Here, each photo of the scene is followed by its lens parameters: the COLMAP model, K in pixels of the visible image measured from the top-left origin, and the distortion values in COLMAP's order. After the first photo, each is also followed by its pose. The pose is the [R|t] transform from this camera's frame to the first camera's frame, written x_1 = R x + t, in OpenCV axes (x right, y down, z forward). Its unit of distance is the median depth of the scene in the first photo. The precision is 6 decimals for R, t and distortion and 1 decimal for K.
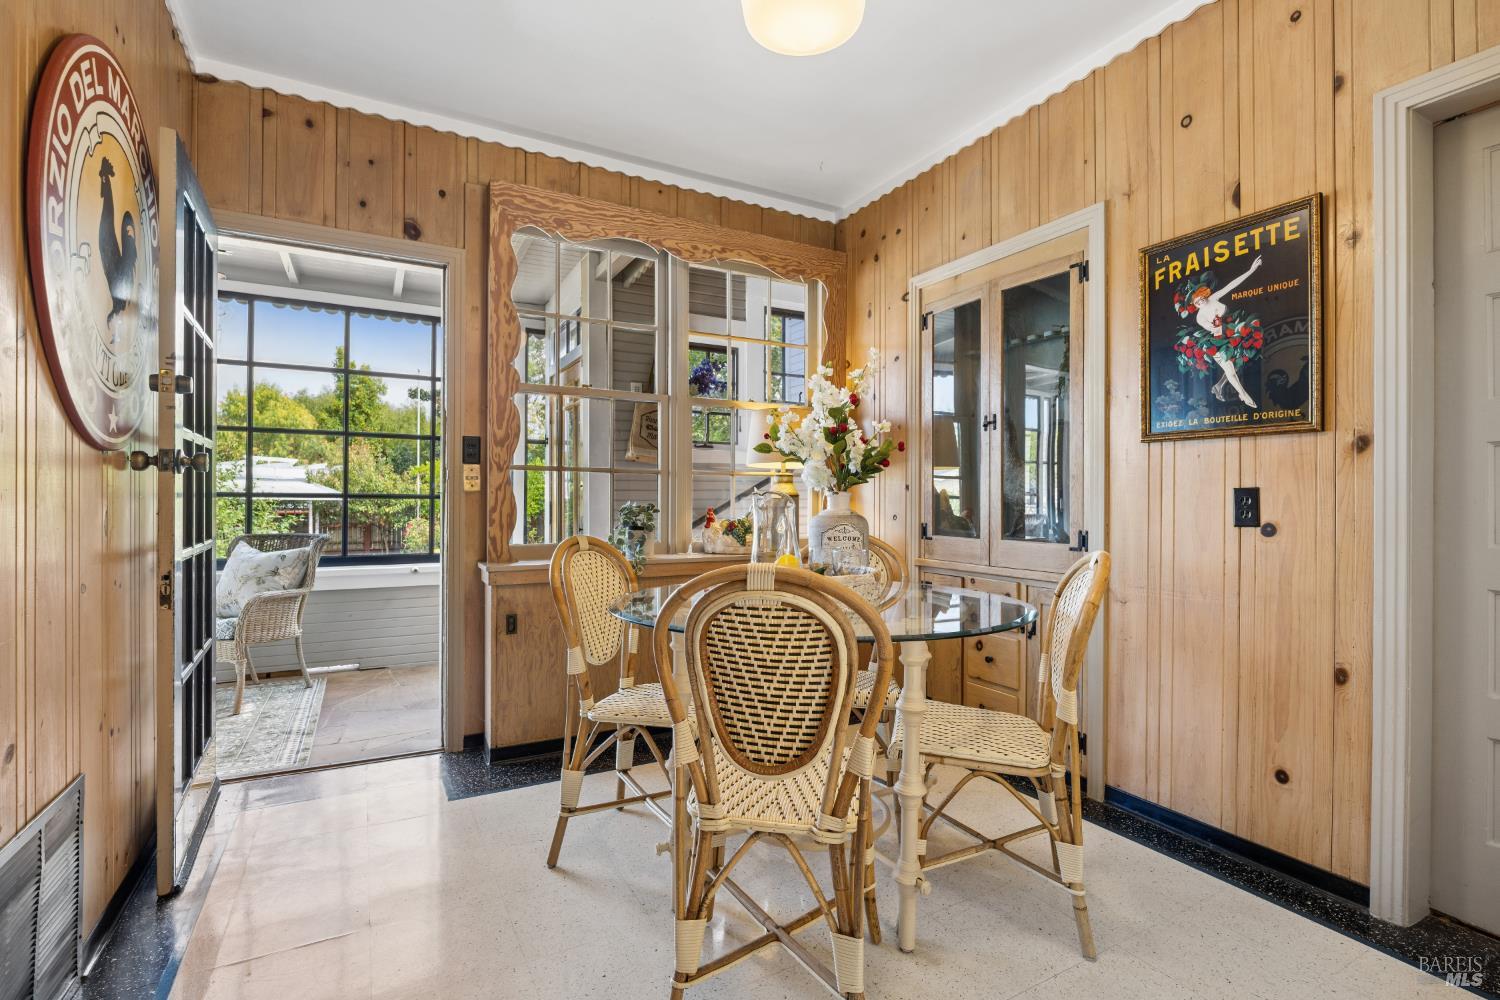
lens RADIAL K [[710.0, 0, 764.4], [0, 710.0, 497.0], [0, 0, 1]] dist [-0.008938, -0.000162]
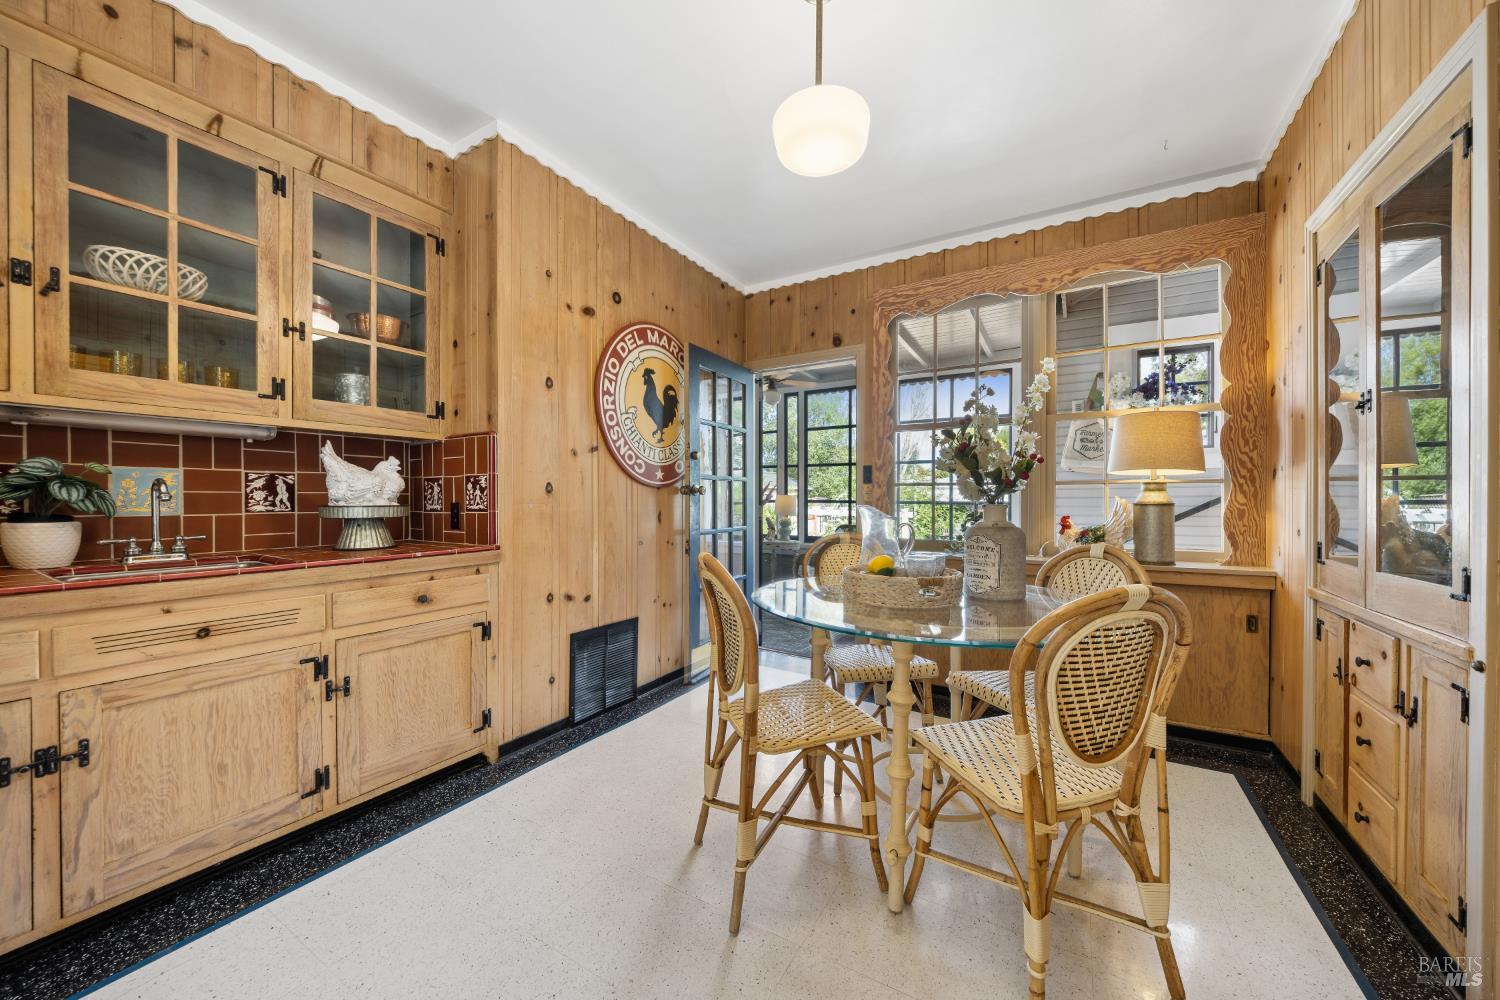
lens RADIAL K [[537.0, 0, 750.0], [0, 537.0, 500.0], [0, 0, 1]] dist [-0.000938, -0.005415]
pose [[0.498222, -0.006995, -0.867021, 0.454203], [0.009268, 0.999953, -0.002742, -0.012147], [0.867000, -0.006669, 0.498264, 0.210494]]
